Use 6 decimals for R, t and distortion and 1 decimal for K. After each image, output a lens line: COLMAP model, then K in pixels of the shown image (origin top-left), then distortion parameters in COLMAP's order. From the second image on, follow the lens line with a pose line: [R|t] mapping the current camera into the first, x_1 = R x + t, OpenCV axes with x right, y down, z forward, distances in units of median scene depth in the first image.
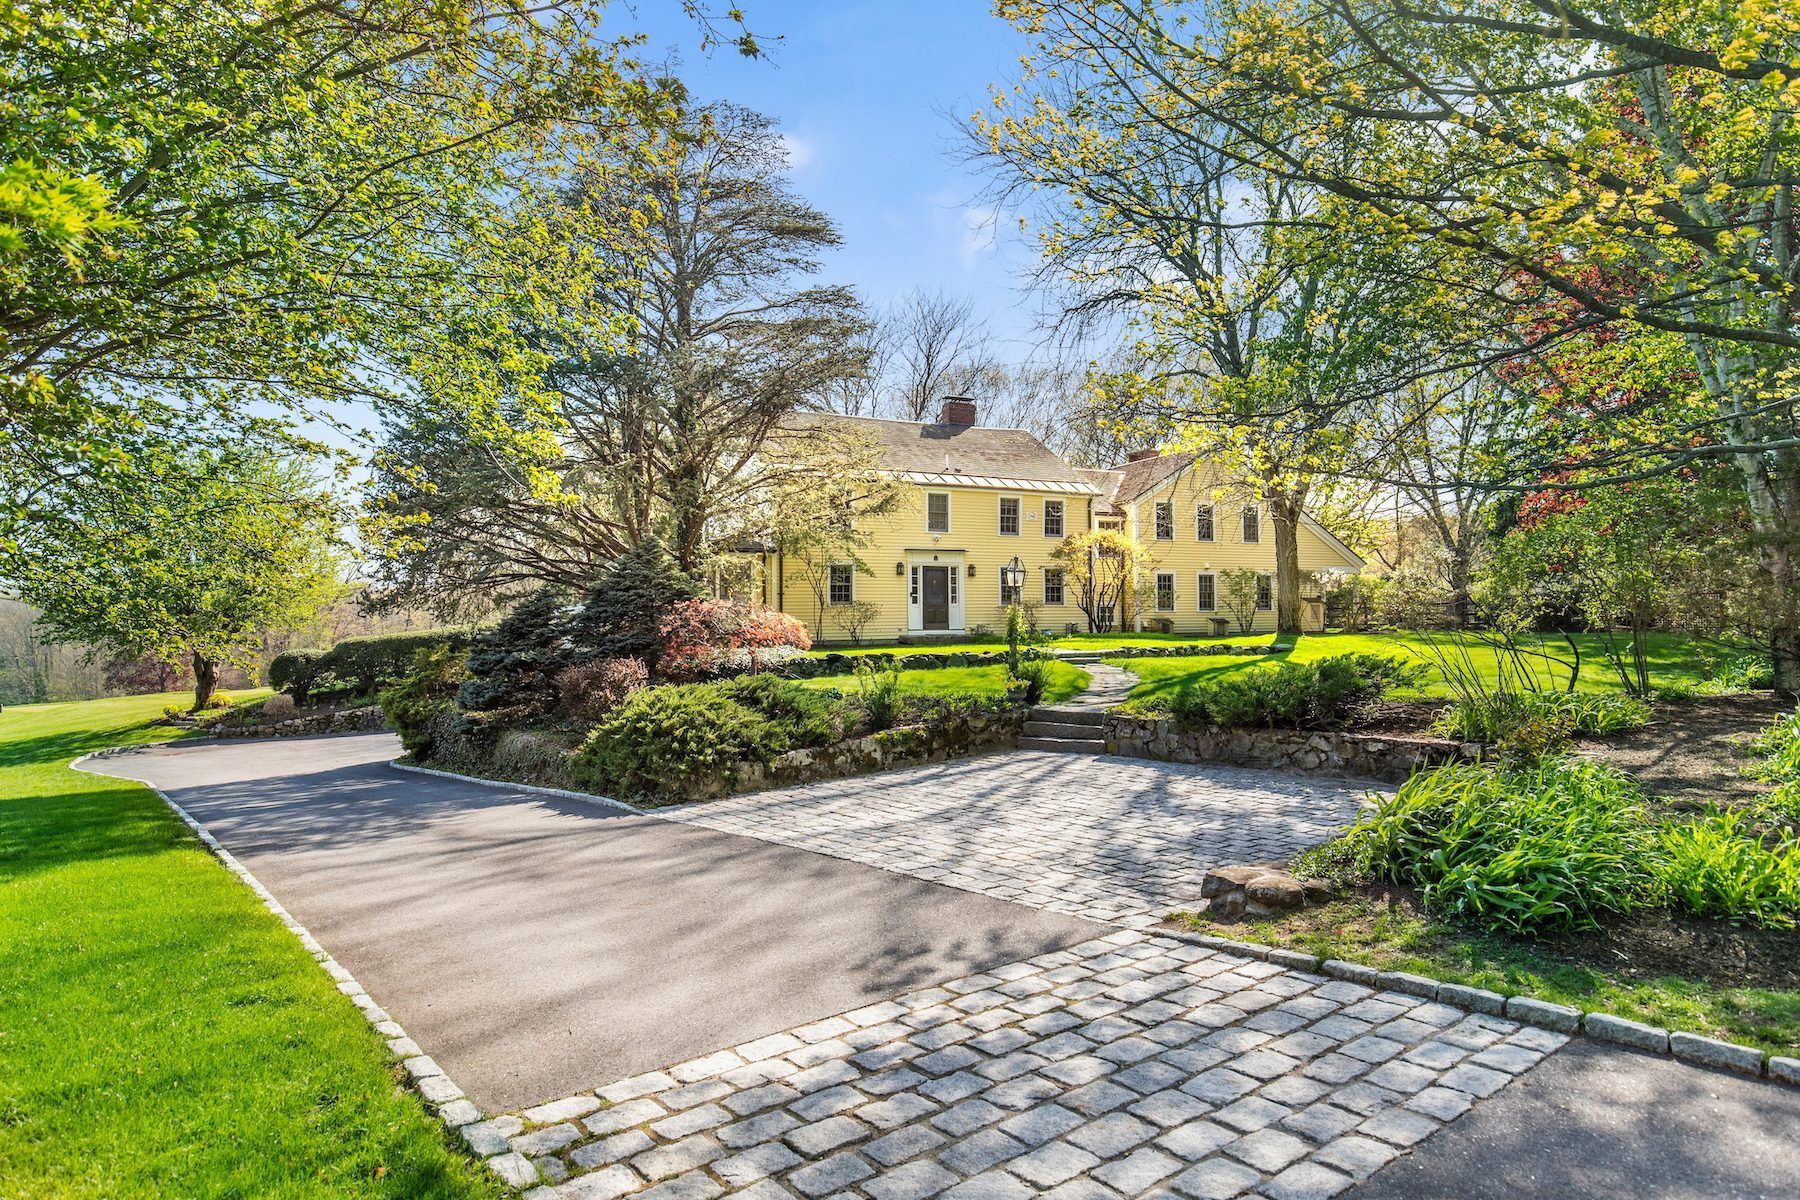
lens RADIAL K [[1010.9, 0, 900.2], [0, 1010.9, 588.4], [0, 0, 1]] dist [0.020567, -0.000067]
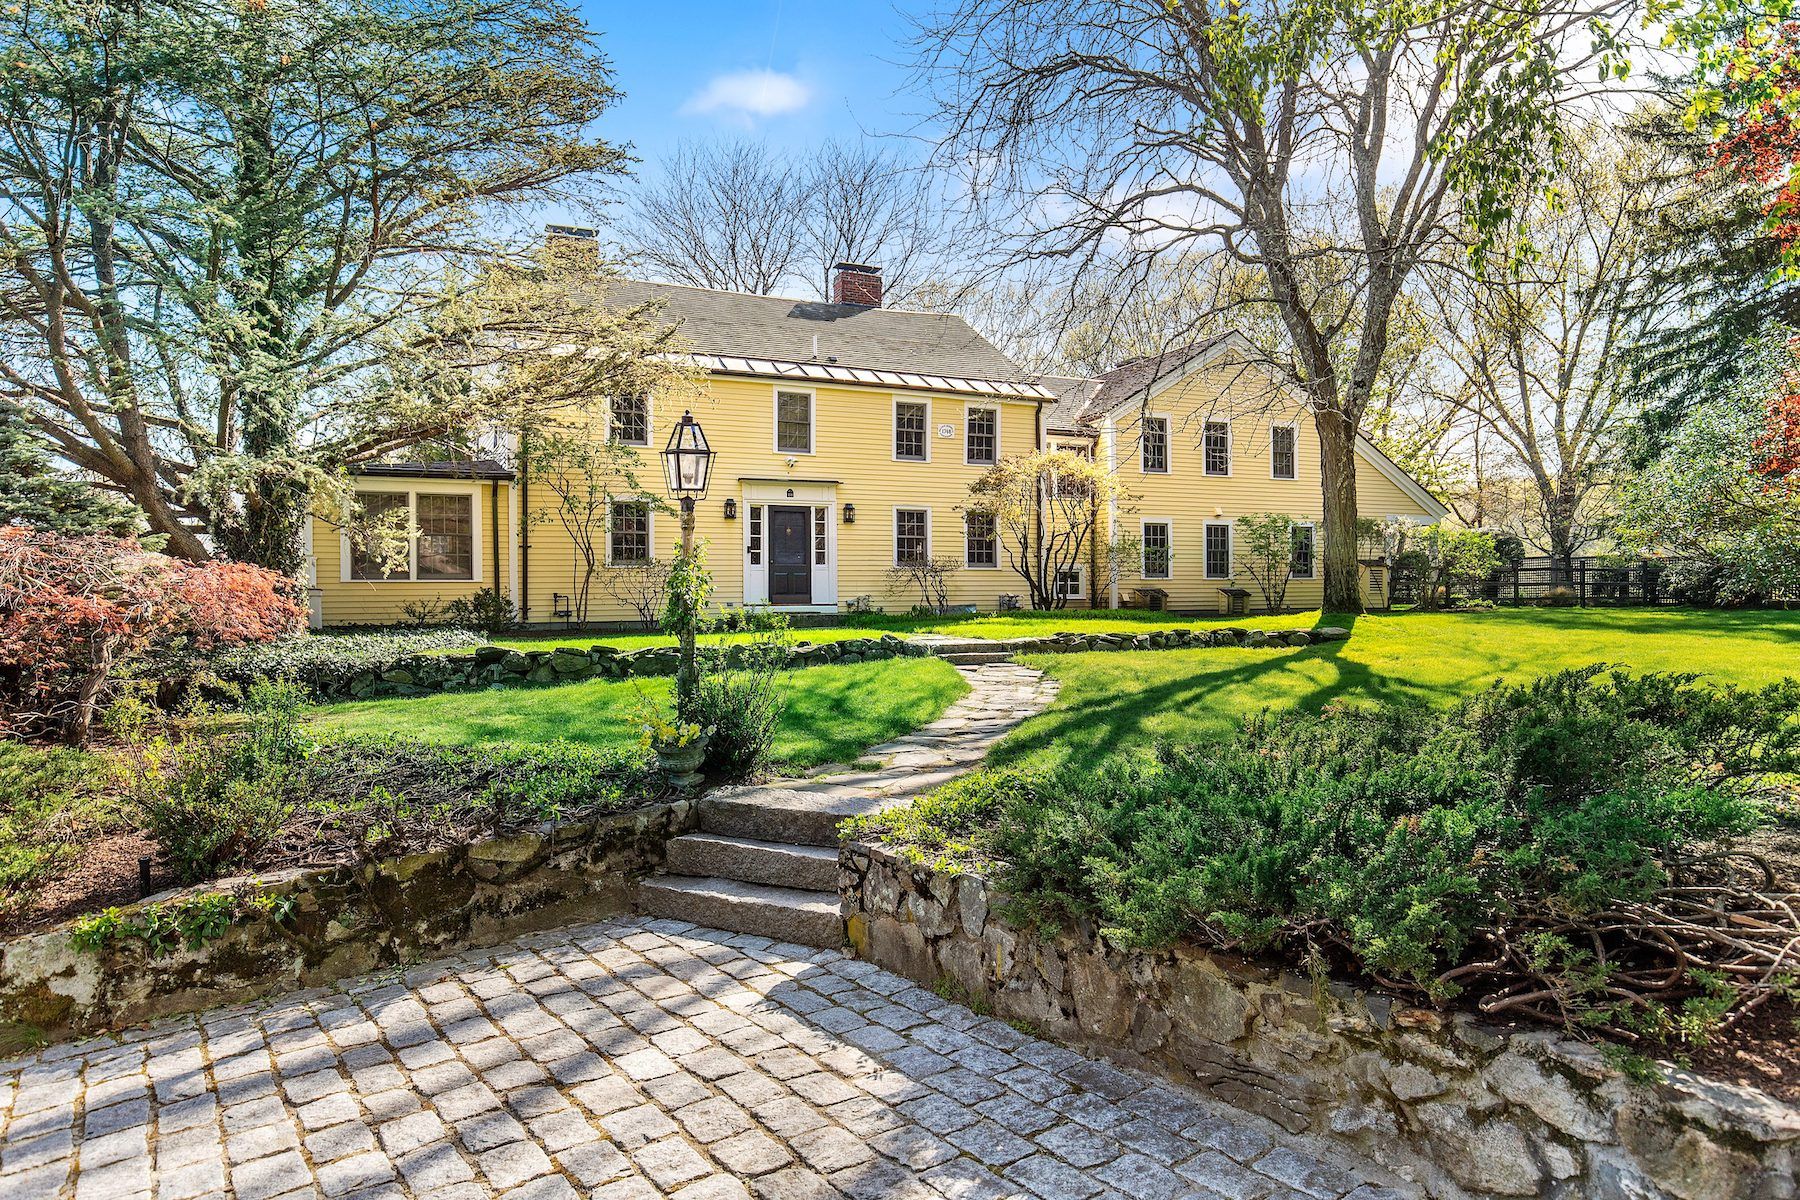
lens RADIAL K [[1126.8, 0, 897.4], [0, 1126.8, 592.1], [0, 0, 1]] dist [0.009475, 0.001711]
pose [[1.000000, -0.000158, -0.000404, 0.101461], [0.000168, 0.999674, 0.025542, 0.014114], [0.000400, -0.025542, 0.999674, 0.280867]]
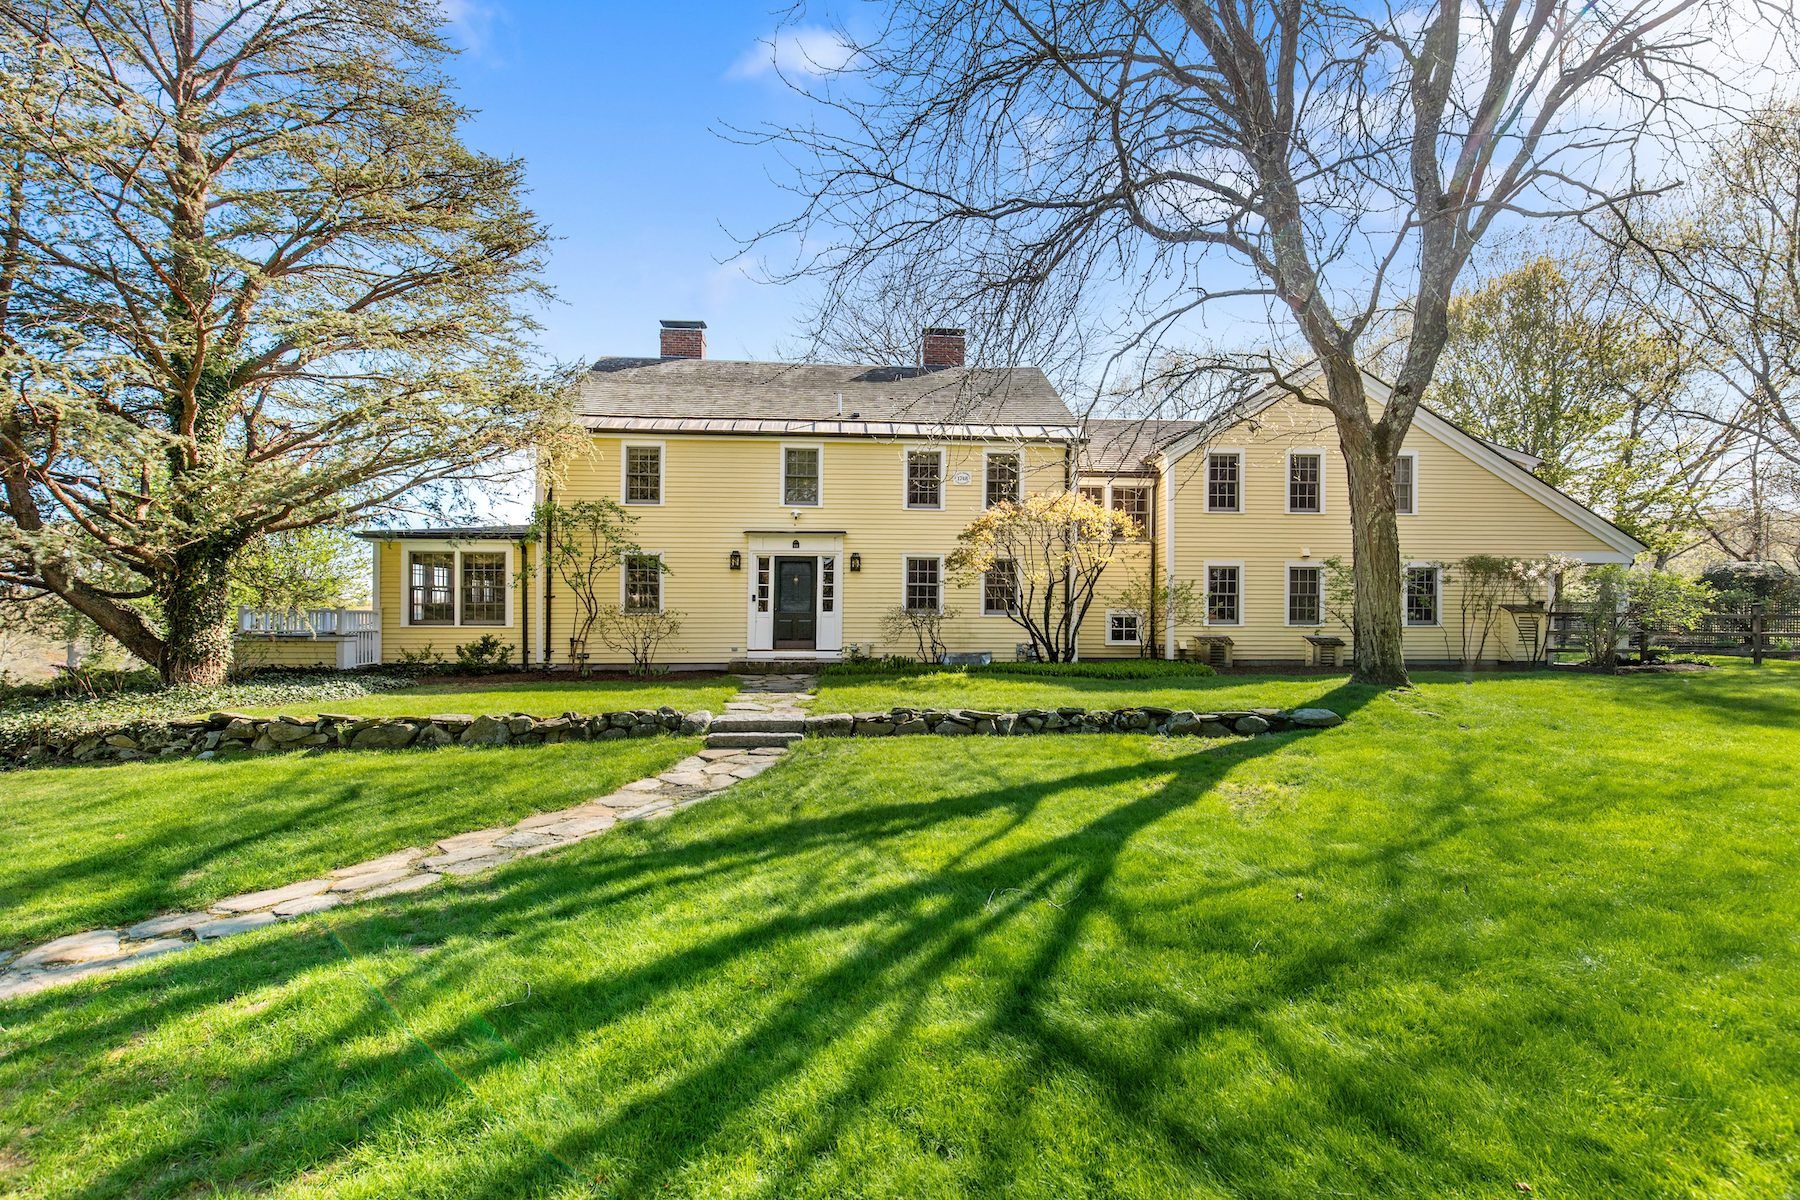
lens RADIAL K [[825.0, 0, 887.4], [0, 825.0, 617.4], [0, 0, 1]] dist [0.002487, -0.000713]
pose [[0.931877, 0.011639, -0.362587, 0.285922], [0.000749, 0.999421, 0.034007, 0.000116], [0.362773, -0.031962, 0.931329, 0.500422]]
